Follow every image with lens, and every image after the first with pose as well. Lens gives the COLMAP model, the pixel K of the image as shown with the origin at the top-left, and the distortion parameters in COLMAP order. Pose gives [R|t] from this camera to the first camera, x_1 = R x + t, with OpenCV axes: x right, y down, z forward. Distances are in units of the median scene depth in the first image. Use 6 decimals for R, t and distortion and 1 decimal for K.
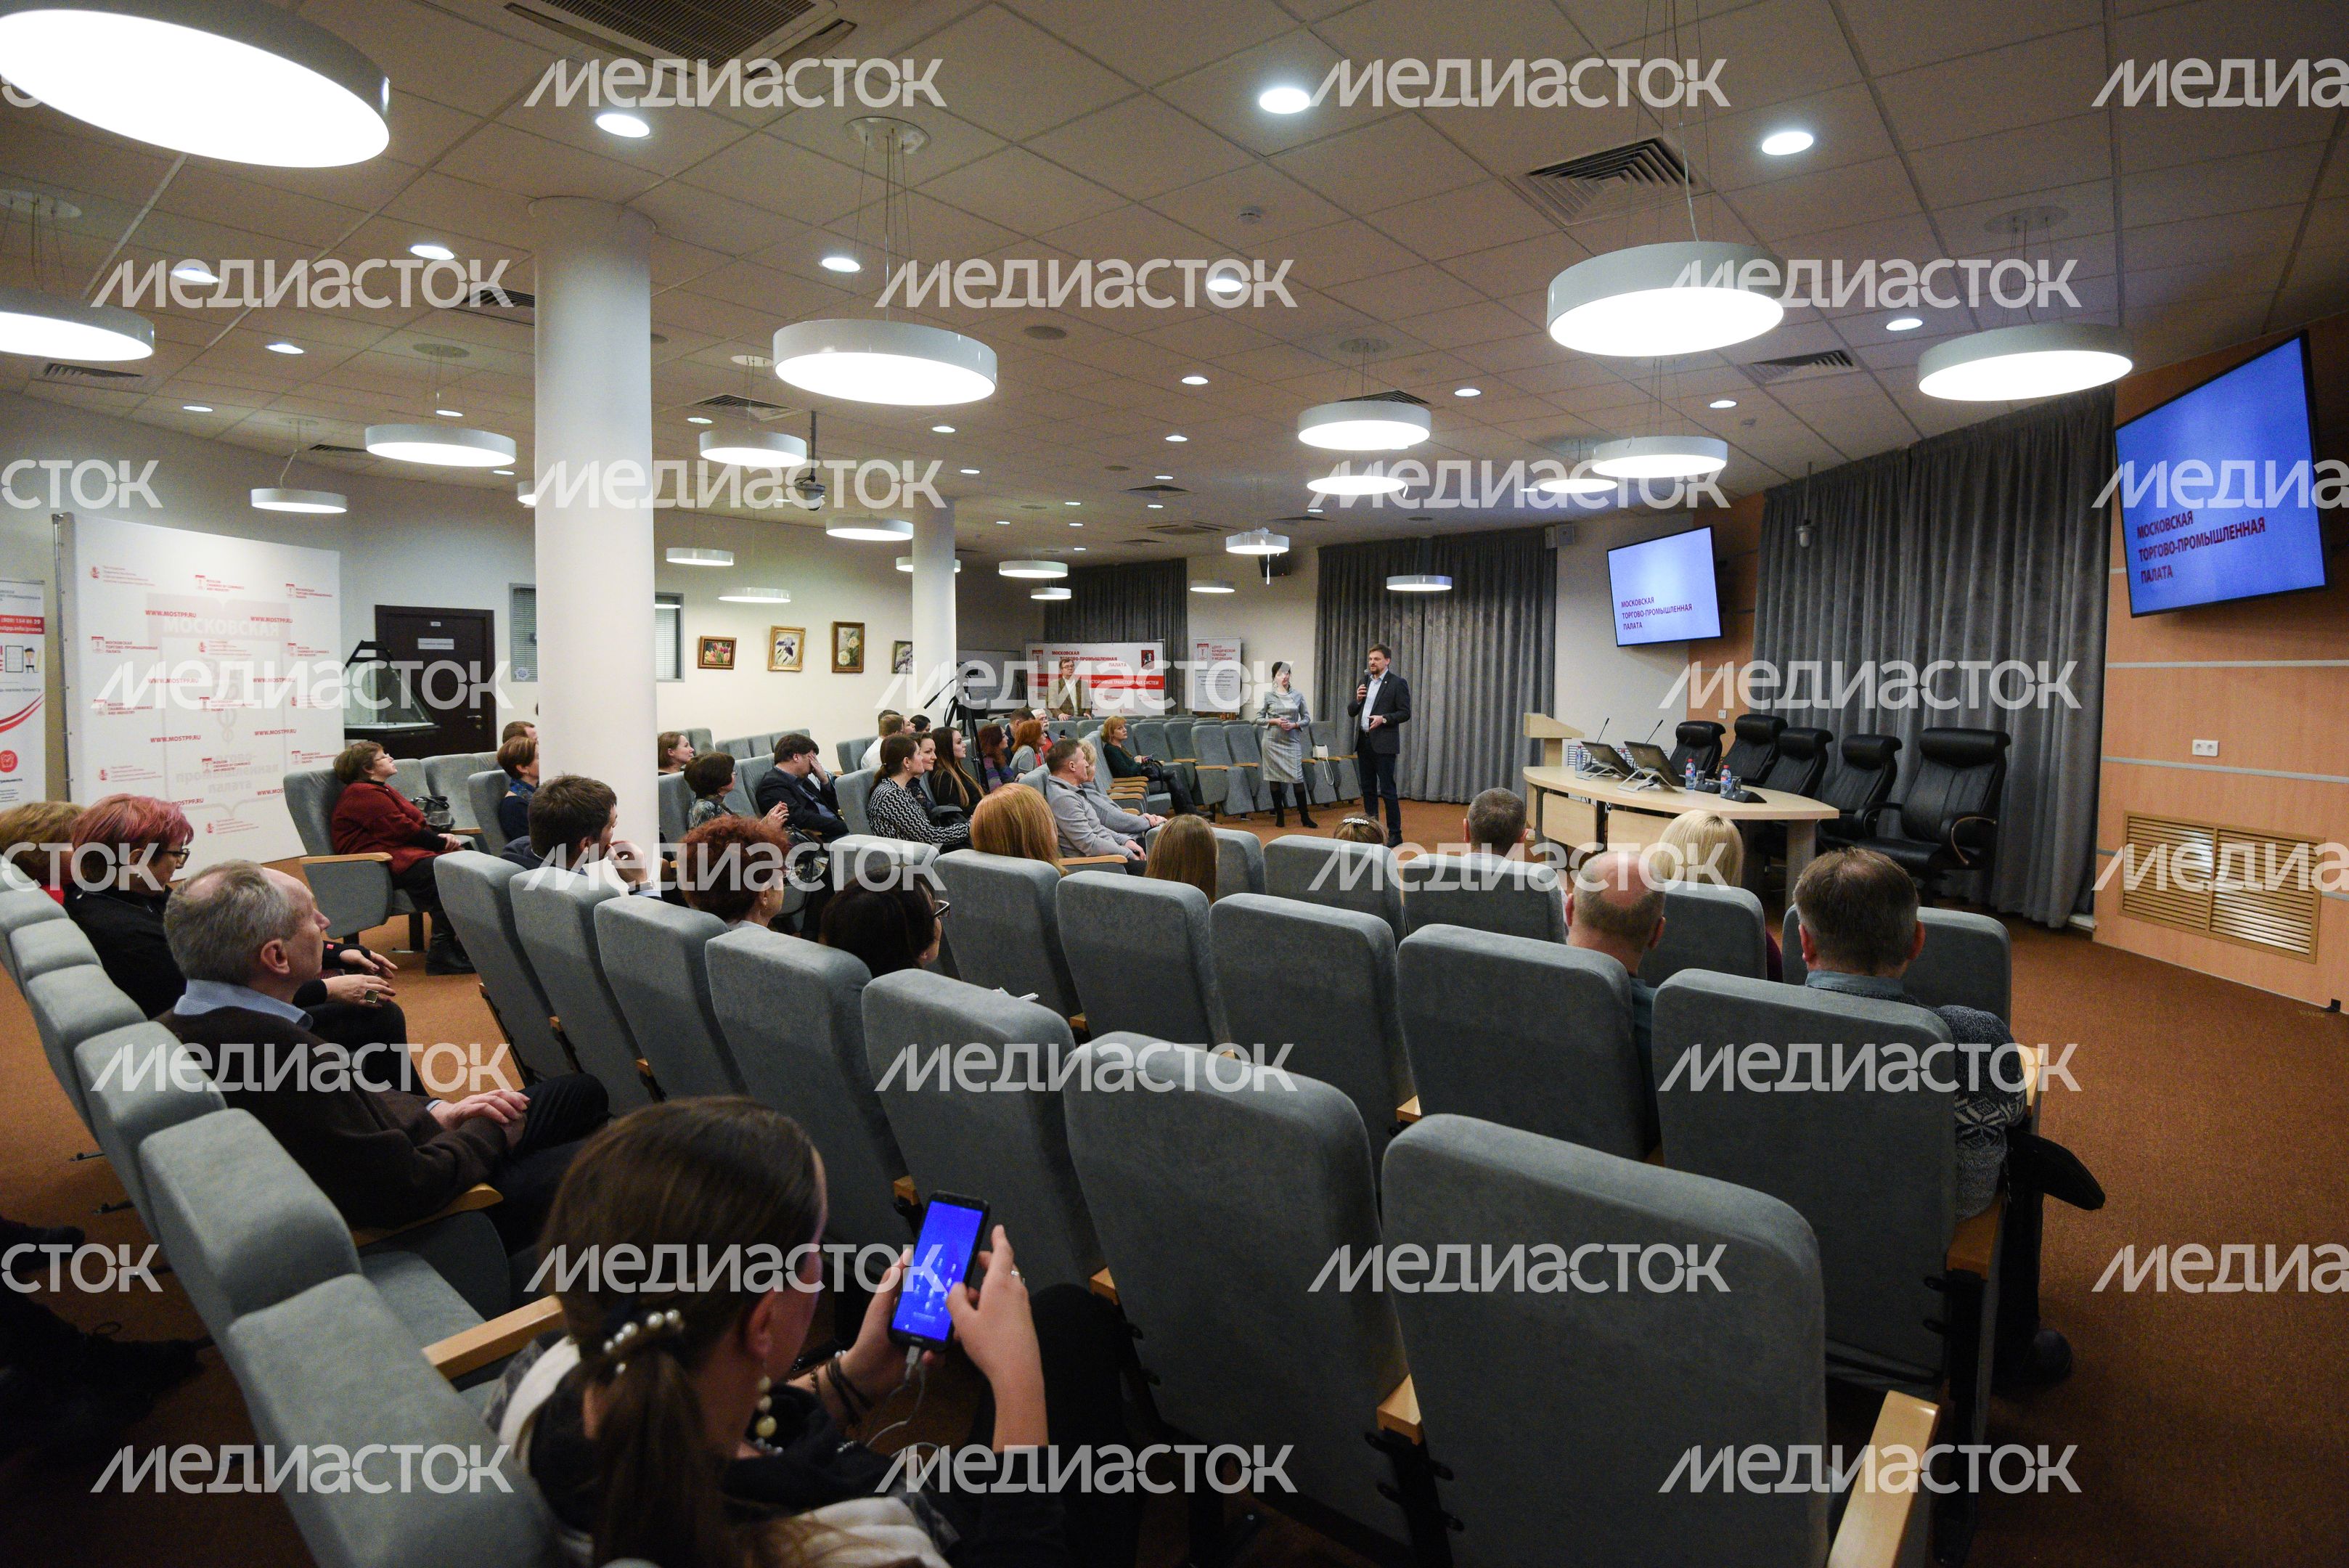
lens RADIAL K [[1082.2, 0, 1142.8], [0, 1082.2, 783.0], [0, 0, 1]] dist [0.000976, -0.022355]
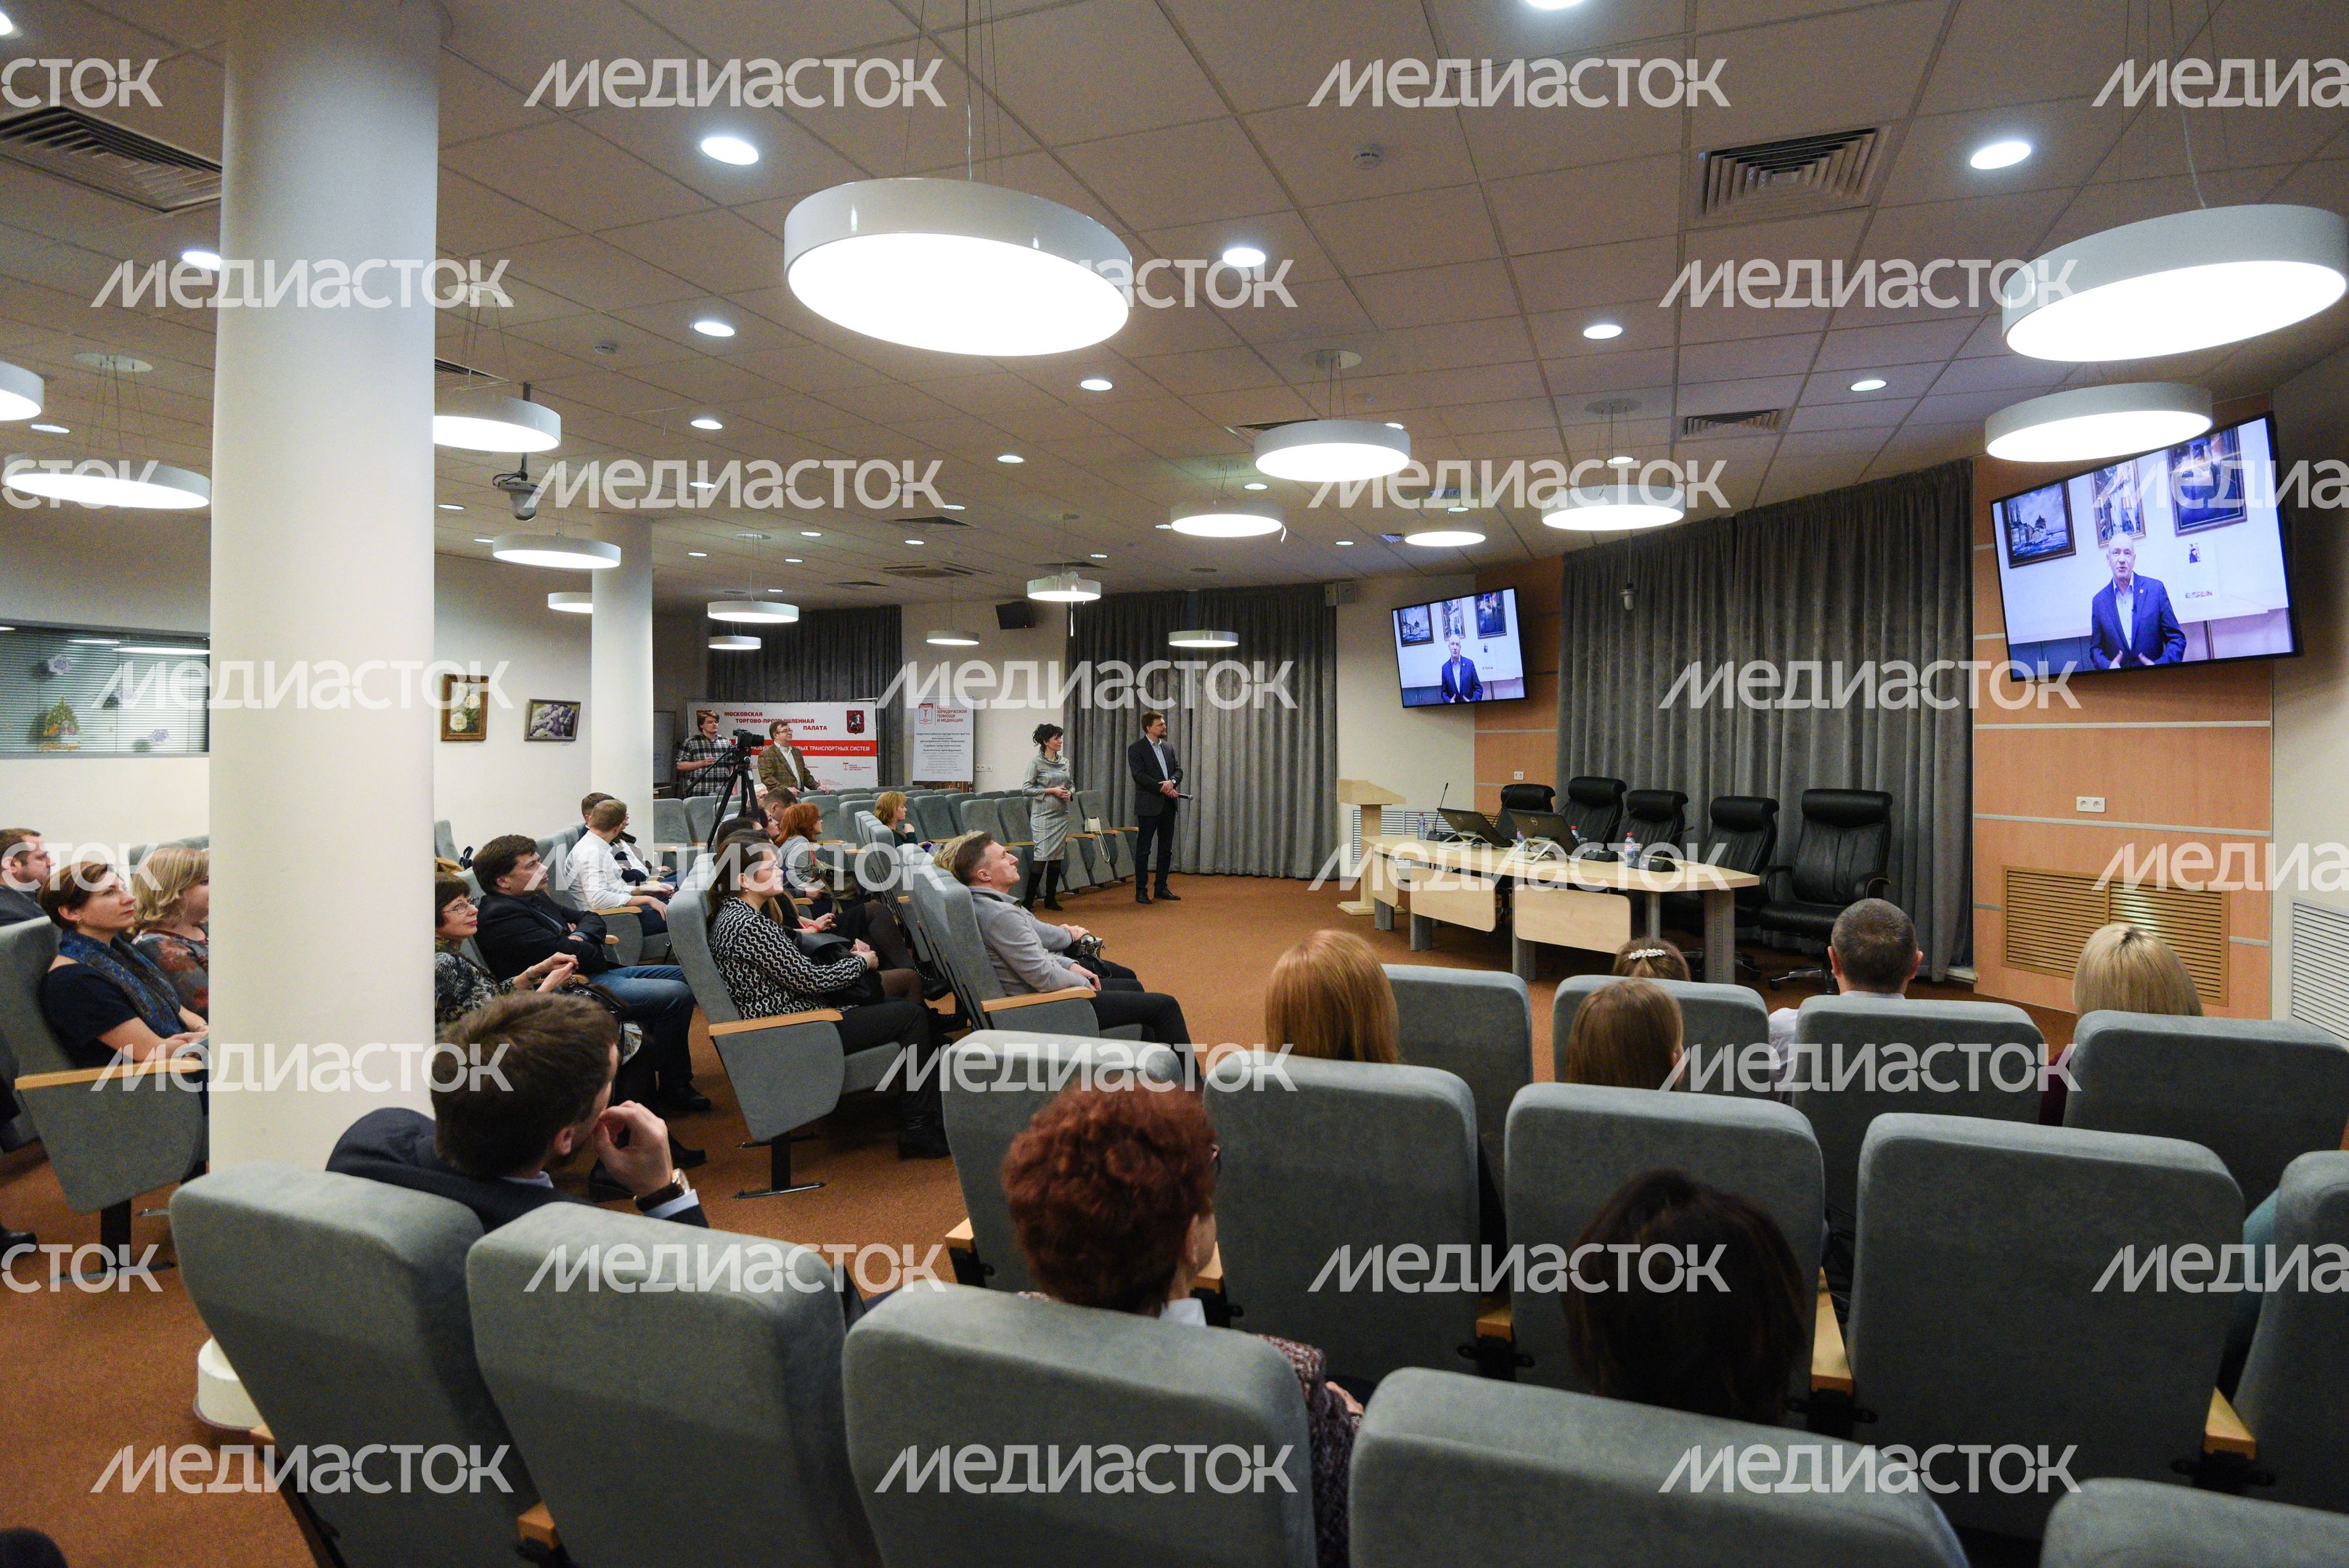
lens RADIAL K [[1147.8, 0, 1174.5], [0, 1147.8, 784.0], [0, 0, 1]] dist [0.007640, -0.024064]
pose [[0.941238, -0.021314, 0.337072, -0.106591], [0.040367, 0.997952, -0.049619, -0.015006], [-0.335324, 0.060310, 0.940171, 0.103475]]
